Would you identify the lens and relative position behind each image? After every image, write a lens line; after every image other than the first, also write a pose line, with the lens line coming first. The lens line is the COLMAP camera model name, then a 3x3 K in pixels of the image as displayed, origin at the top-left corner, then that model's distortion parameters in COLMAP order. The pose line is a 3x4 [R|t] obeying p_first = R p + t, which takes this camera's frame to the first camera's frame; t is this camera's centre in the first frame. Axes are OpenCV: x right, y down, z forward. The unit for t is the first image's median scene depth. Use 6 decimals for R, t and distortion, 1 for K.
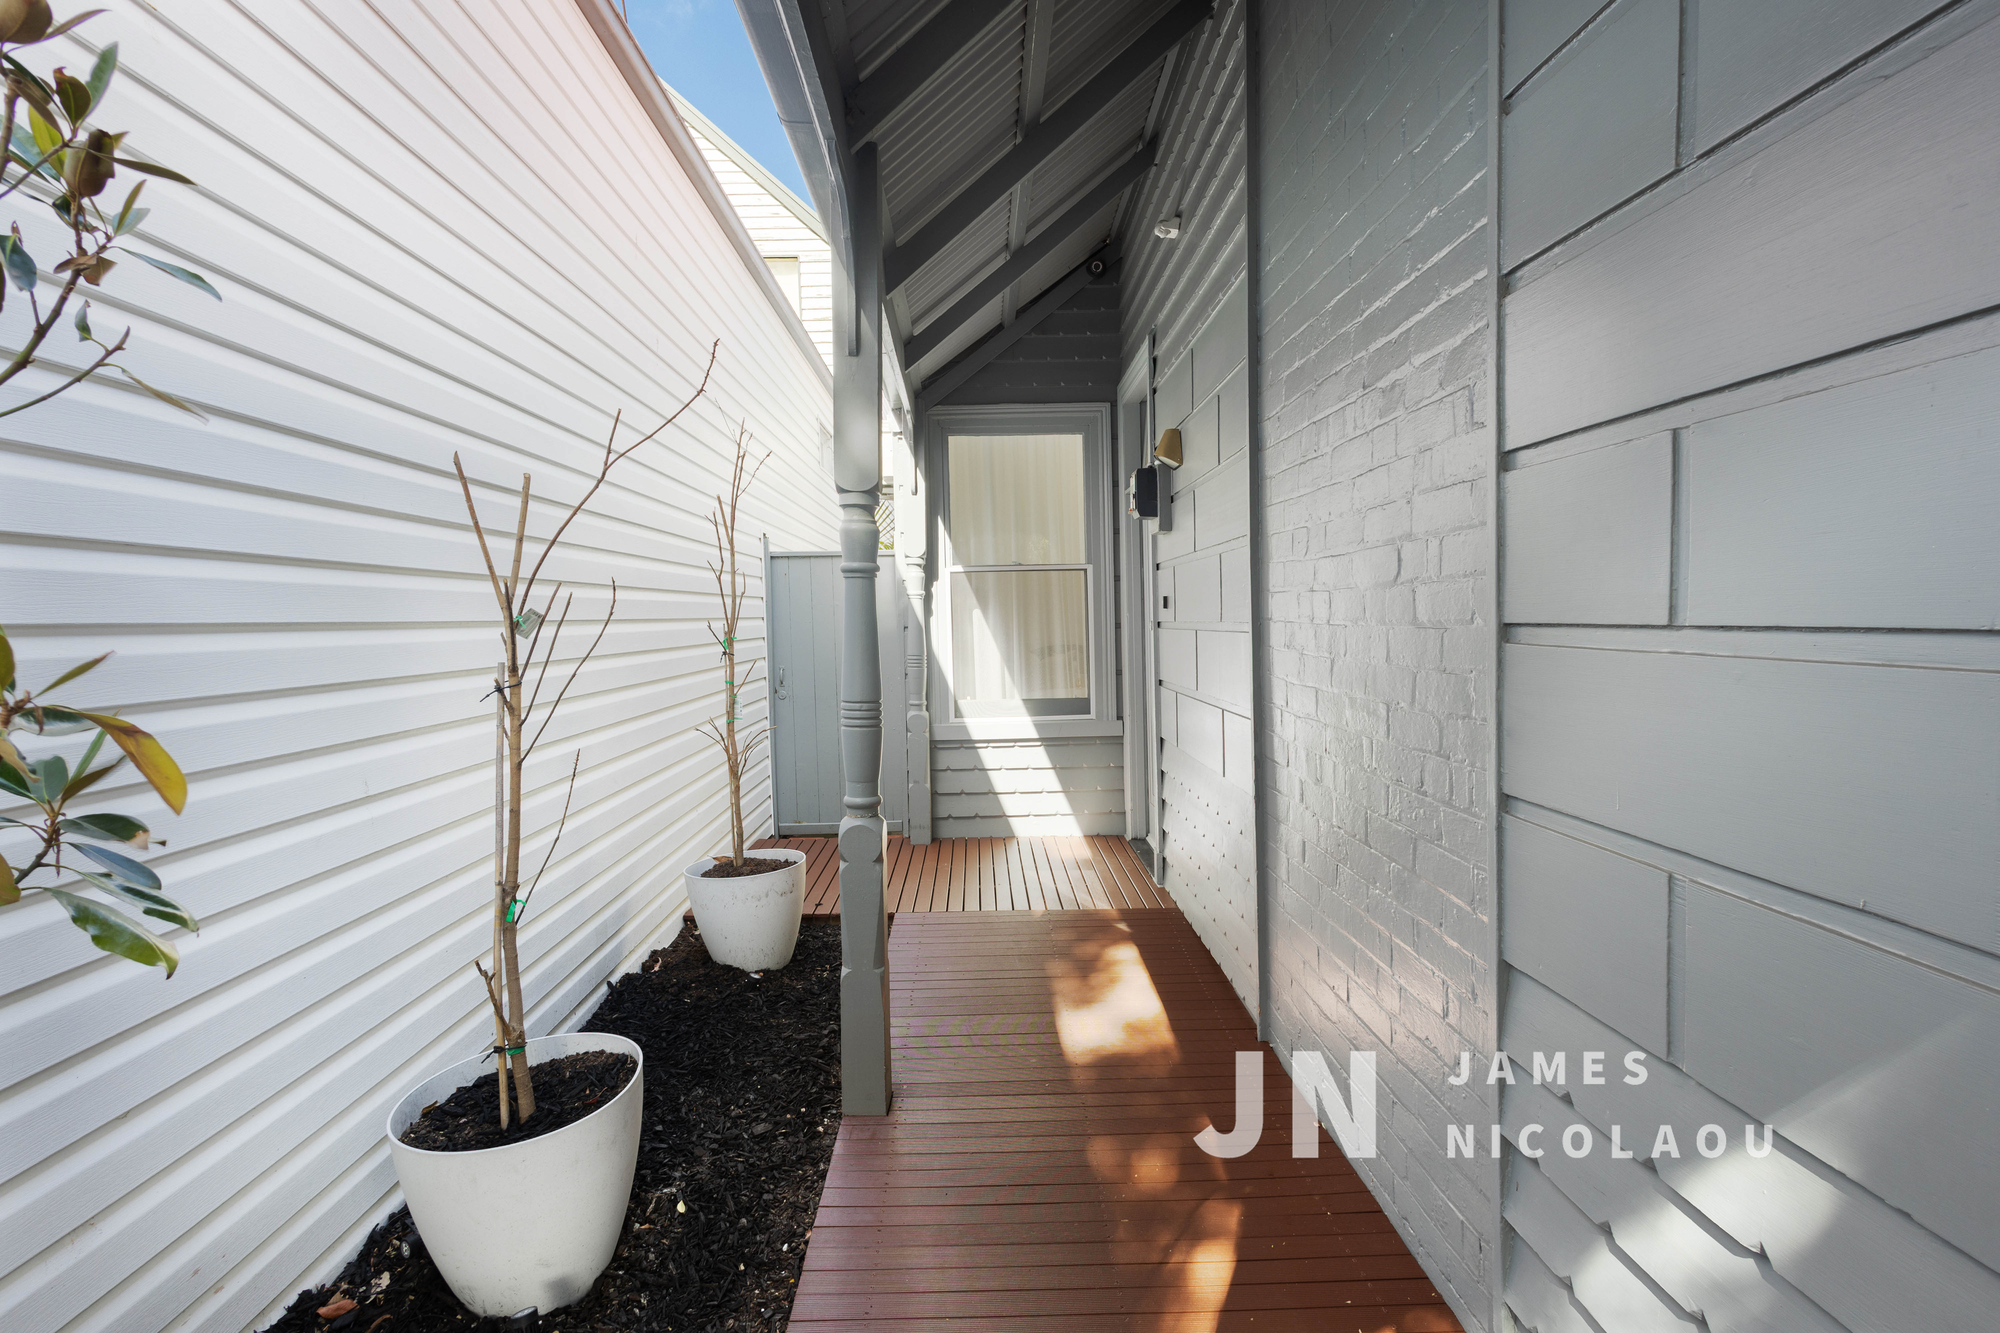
lens RADIAL K [[932.7, 0, 1000.9], [0, 932.7, 620.3], [0, 0, 1]] dist [0.001997, 0.000156]
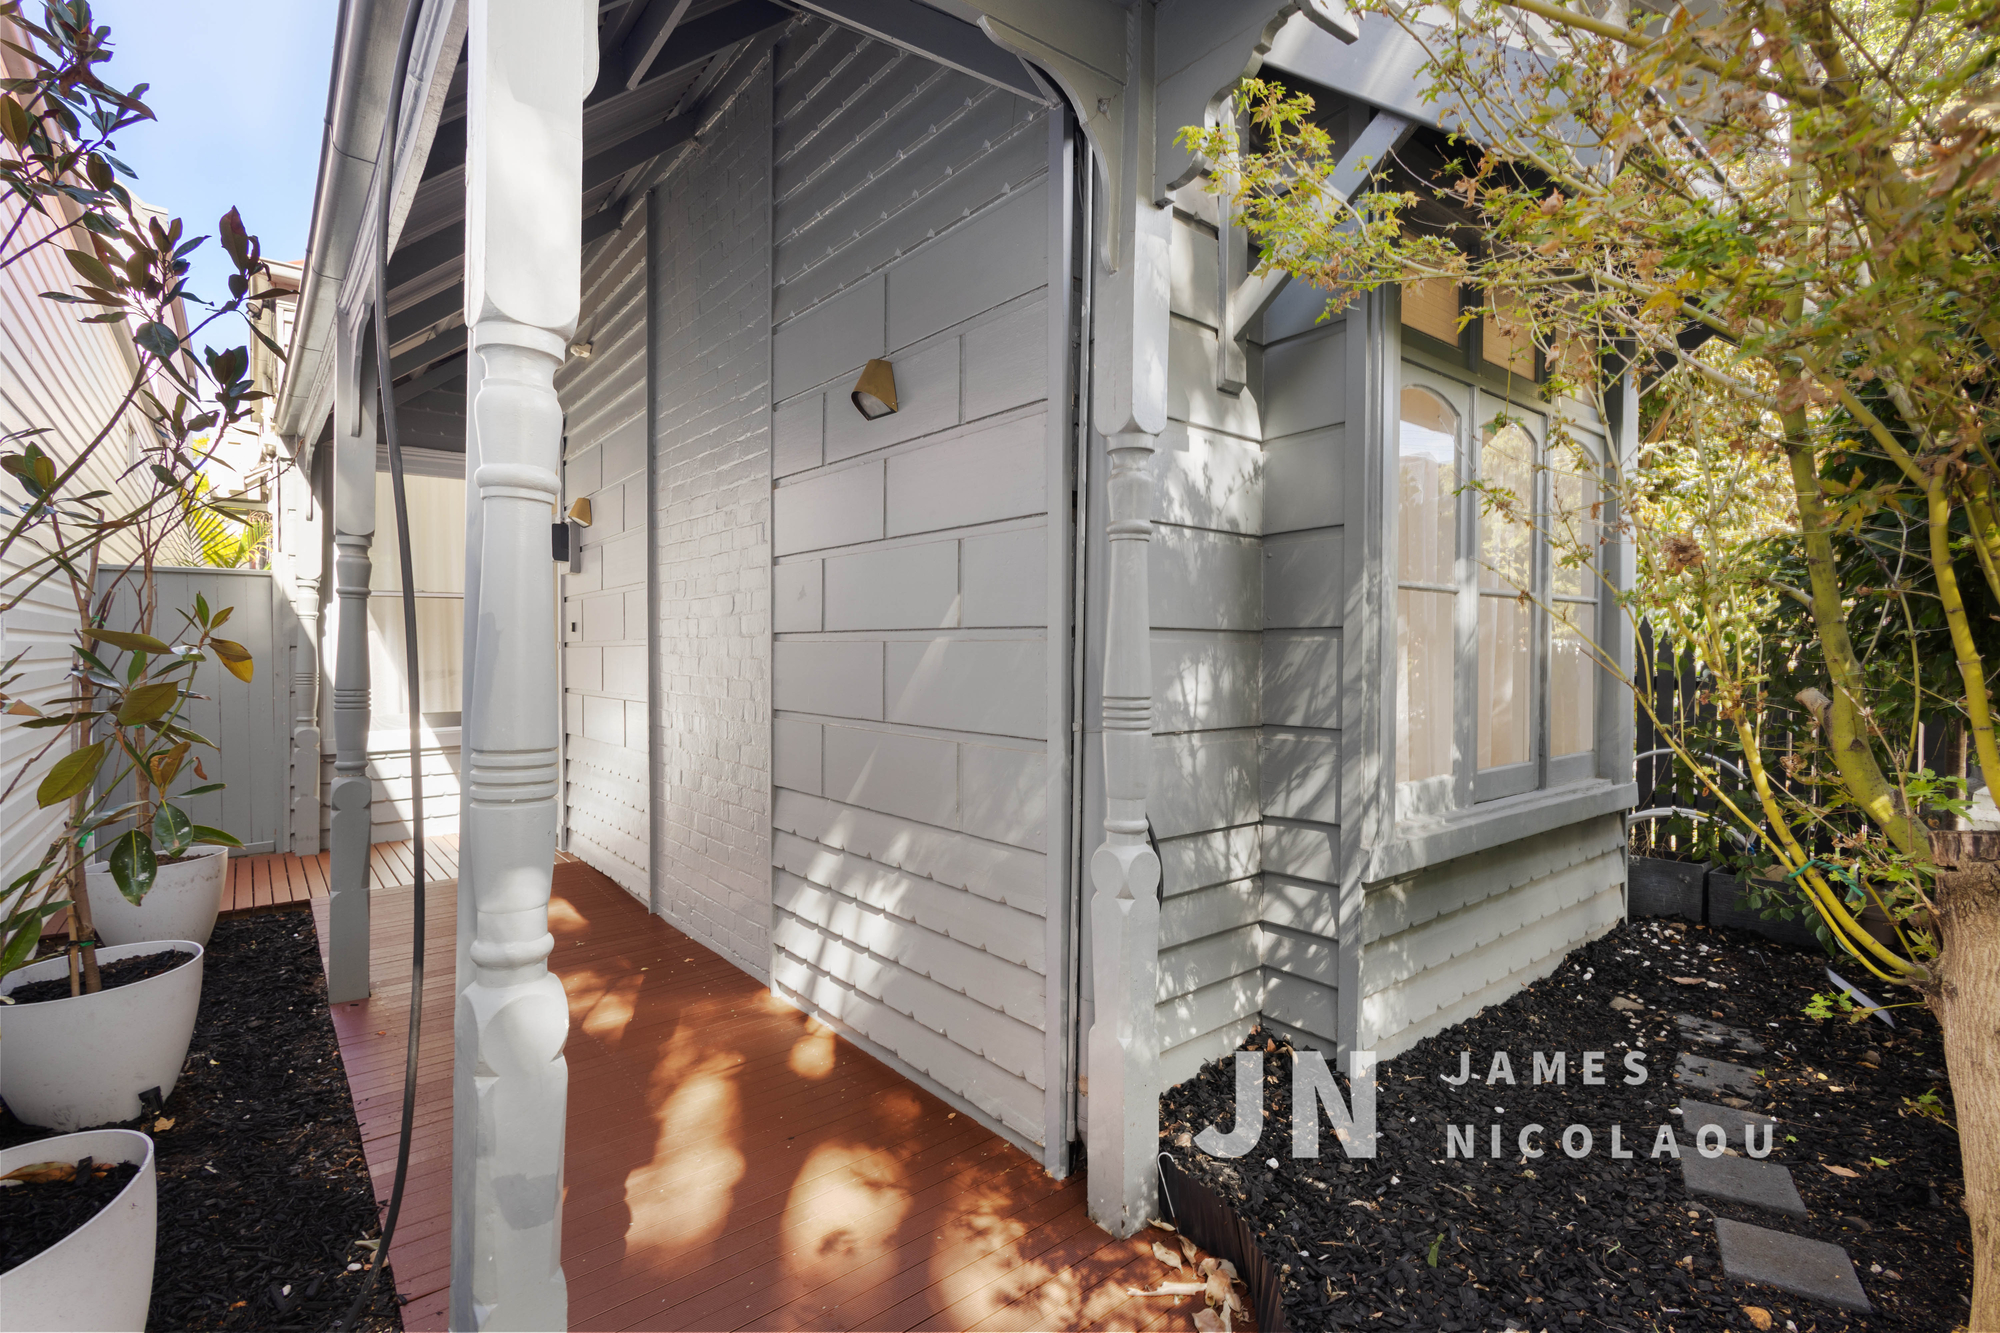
lens RADIAL K [[932.7, 0, 1002.2], [0, 932.7, 657.4], [0, 0, 1]] dist [0.001997, 0.000156]
pose [[0.794164, 0.006261, 0.607671, -0.216667], [-0.005526, 0.999980, -0.003080, 0.037360], [-0.607678, -0.000912, 0.794183, -0.620492]]
